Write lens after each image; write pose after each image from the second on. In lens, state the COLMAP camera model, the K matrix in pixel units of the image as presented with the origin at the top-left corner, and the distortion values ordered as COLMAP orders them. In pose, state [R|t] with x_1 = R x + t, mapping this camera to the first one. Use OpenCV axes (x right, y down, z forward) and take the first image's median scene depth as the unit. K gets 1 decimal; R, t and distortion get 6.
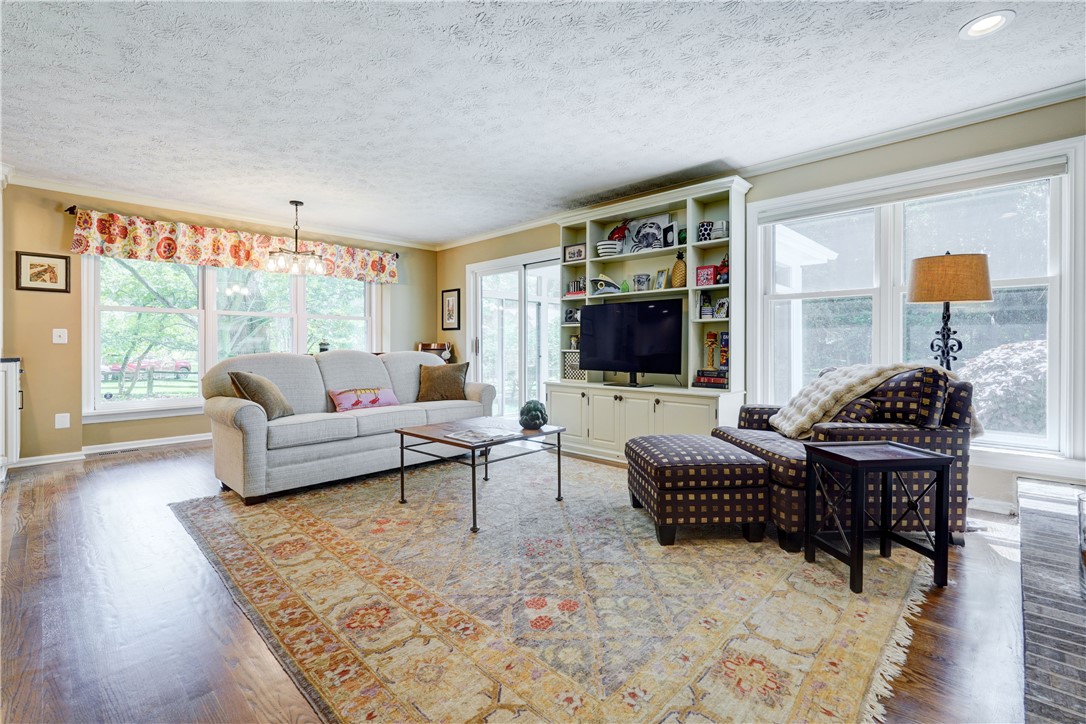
lens RADIAL K [[494.0, 0, 544.6], [0, 494.0, 360.1], [0, 0, 1]] dist [-0.013479, -0.000112]
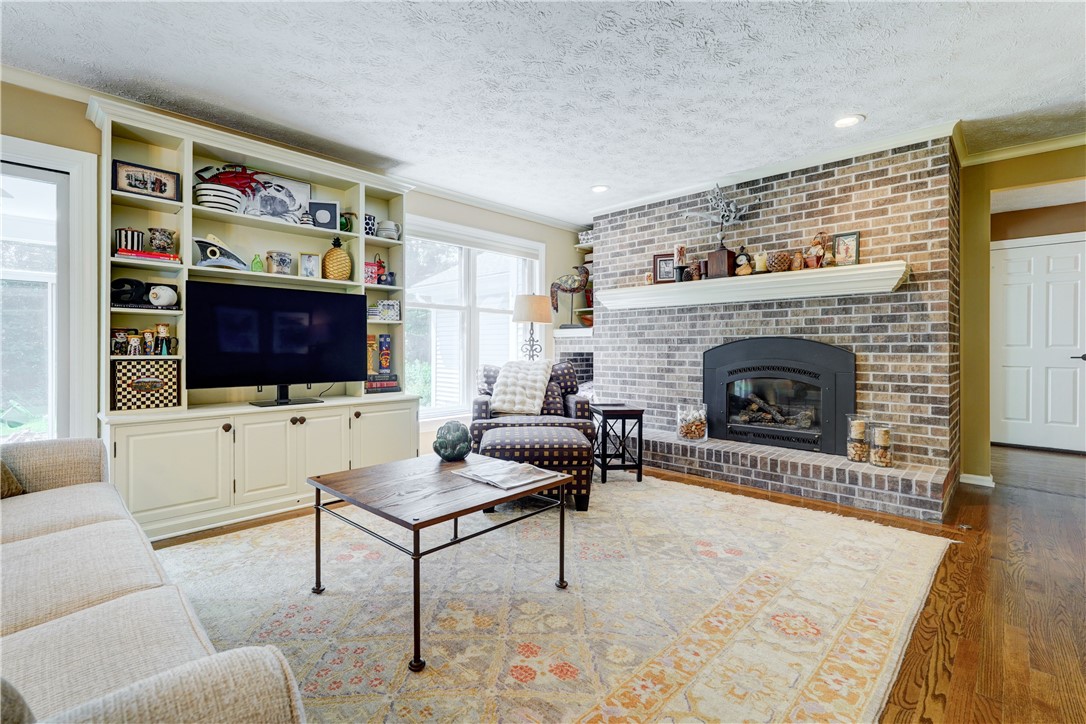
lens RADIAL K [[488.6, 0, 543.0], [0, 488.6, 362.0], [0, 0, 1]] dist [-0.011785, 0.000327]
pose [[-0.006603, -0.024982, 0.999666, -1.025314], [0.028239, 0.999285, 0.025159, -0.030365], [-0.999579, 0.028395, -0.005893, 1.168880]]
